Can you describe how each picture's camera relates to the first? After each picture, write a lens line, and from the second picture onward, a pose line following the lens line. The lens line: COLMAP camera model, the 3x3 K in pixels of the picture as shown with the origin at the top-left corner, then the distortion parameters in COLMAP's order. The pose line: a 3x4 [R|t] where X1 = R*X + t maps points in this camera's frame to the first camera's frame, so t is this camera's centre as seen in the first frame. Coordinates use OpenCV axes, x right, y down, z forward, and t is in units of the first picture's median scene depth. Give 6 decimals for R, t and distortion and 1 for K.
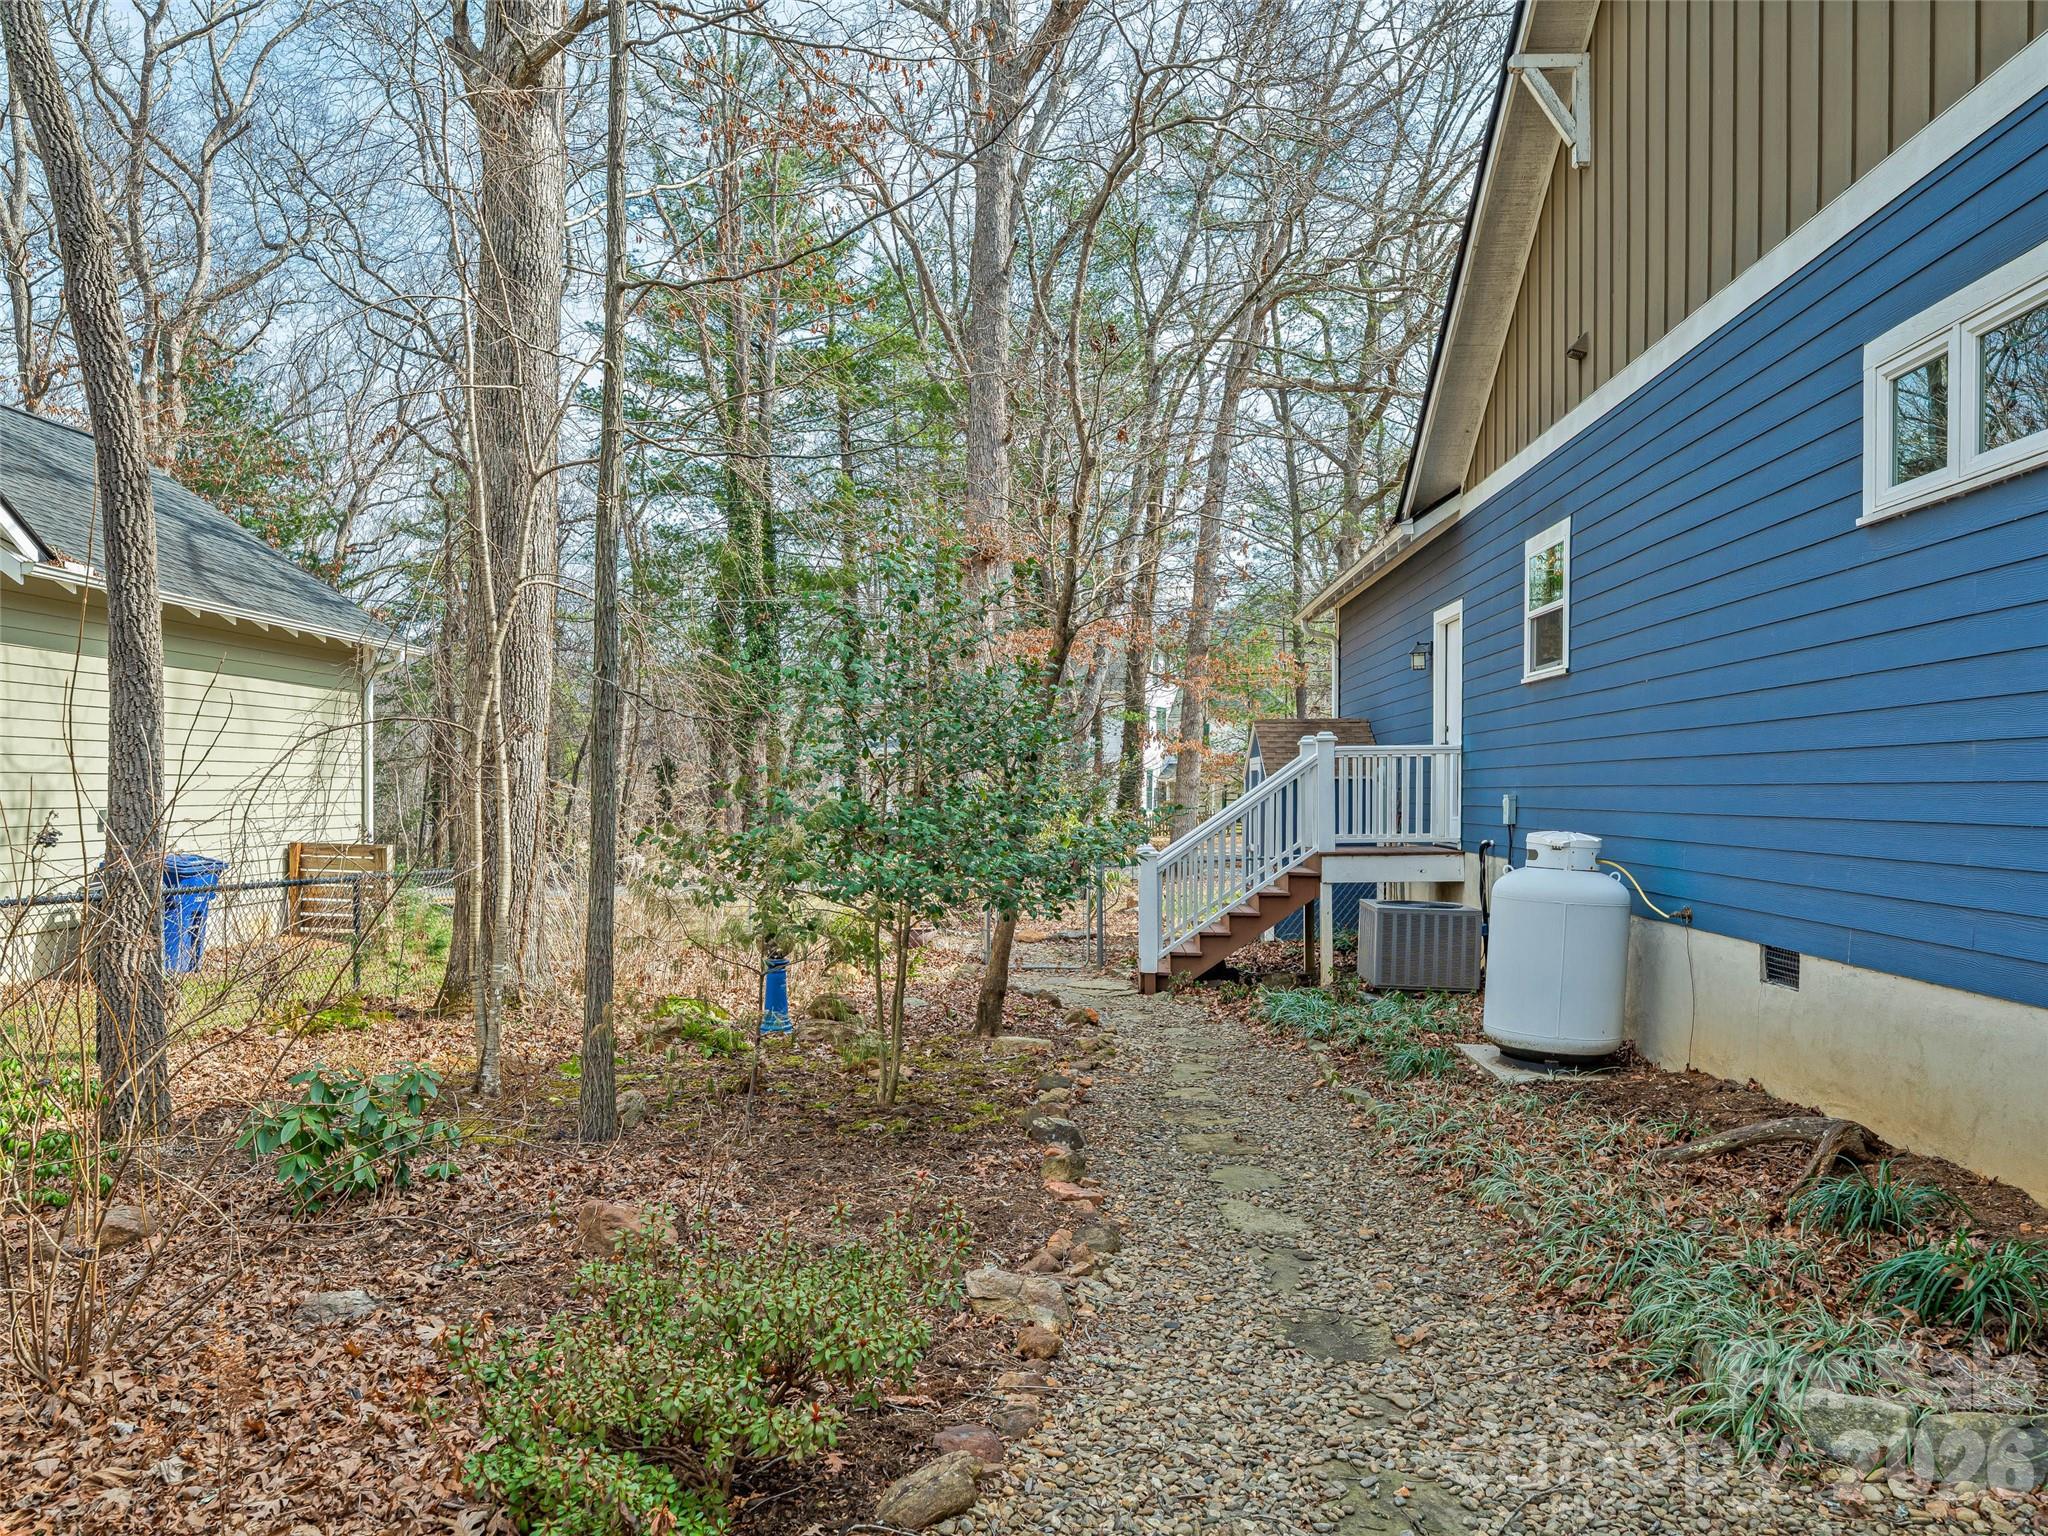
lens RADIAL K [[1554.0, 0, 1024.5], [0, 1554.0, 826.4], [0, 0, 1]] dist [0.000299, -0.000687]
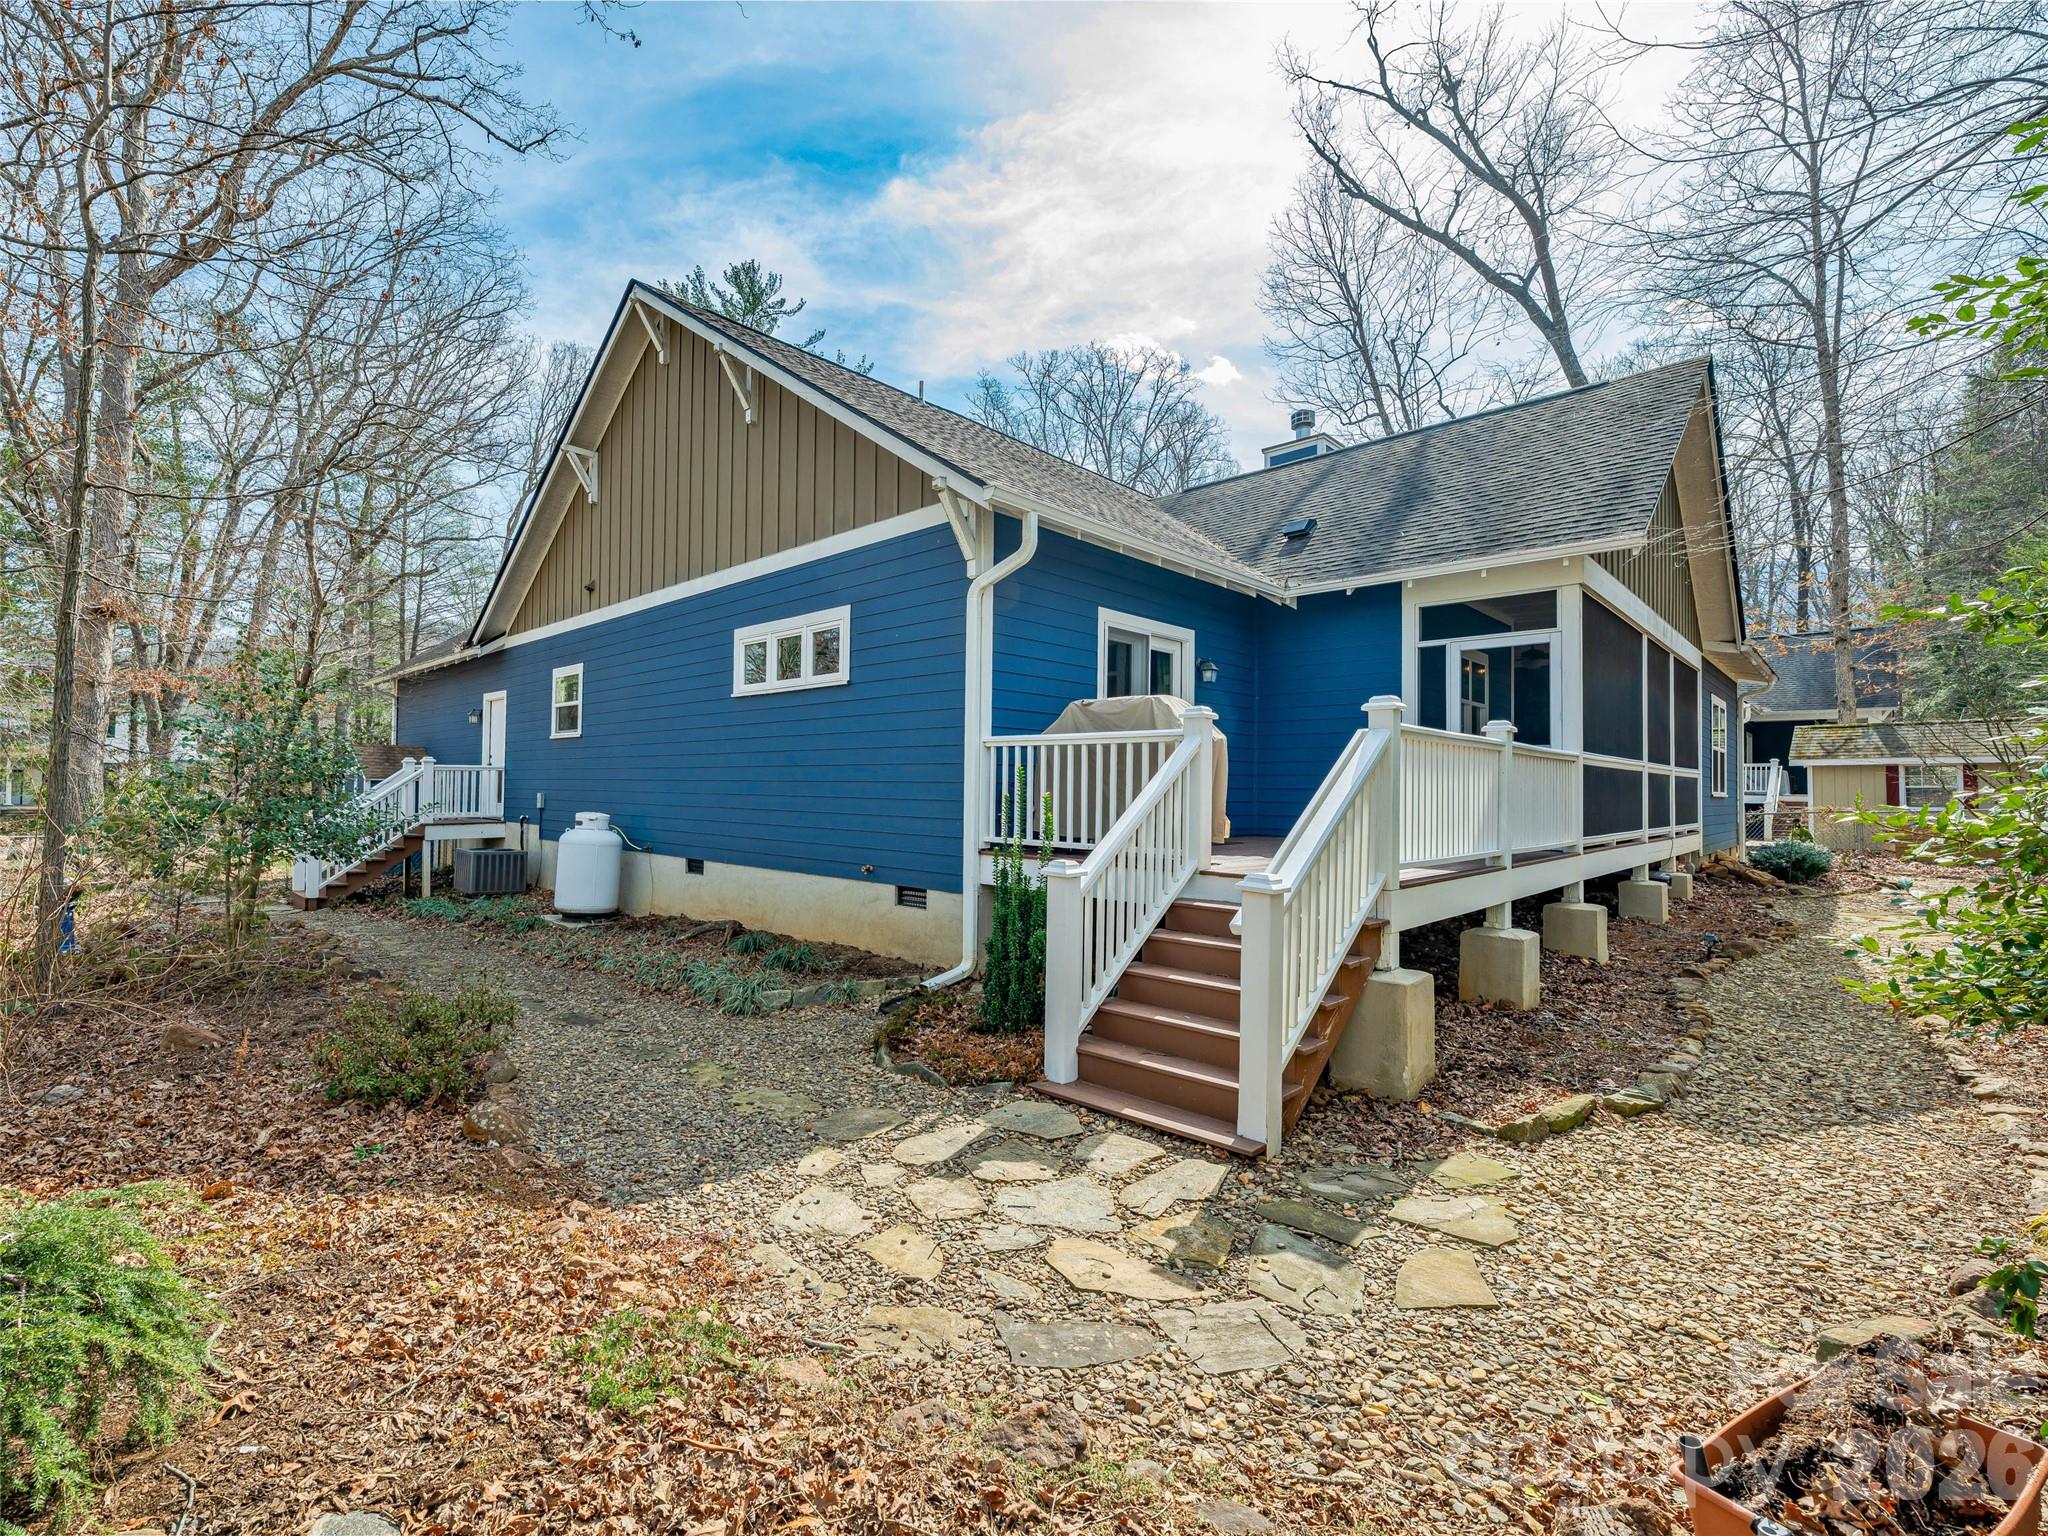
lens RADIAL K [[912.3, 0, 1024.0], [0, 912.3, 768.0], [0, 0, 1]] dist [-0.008909, 0.000083]
pose [[0.604895, 0.027373, 0.795835, -0.274699], [0.001095, 0.999379, -0.035207, -0.011758], [-0.796304, 0.022168, 0.604490, -0.231547]]
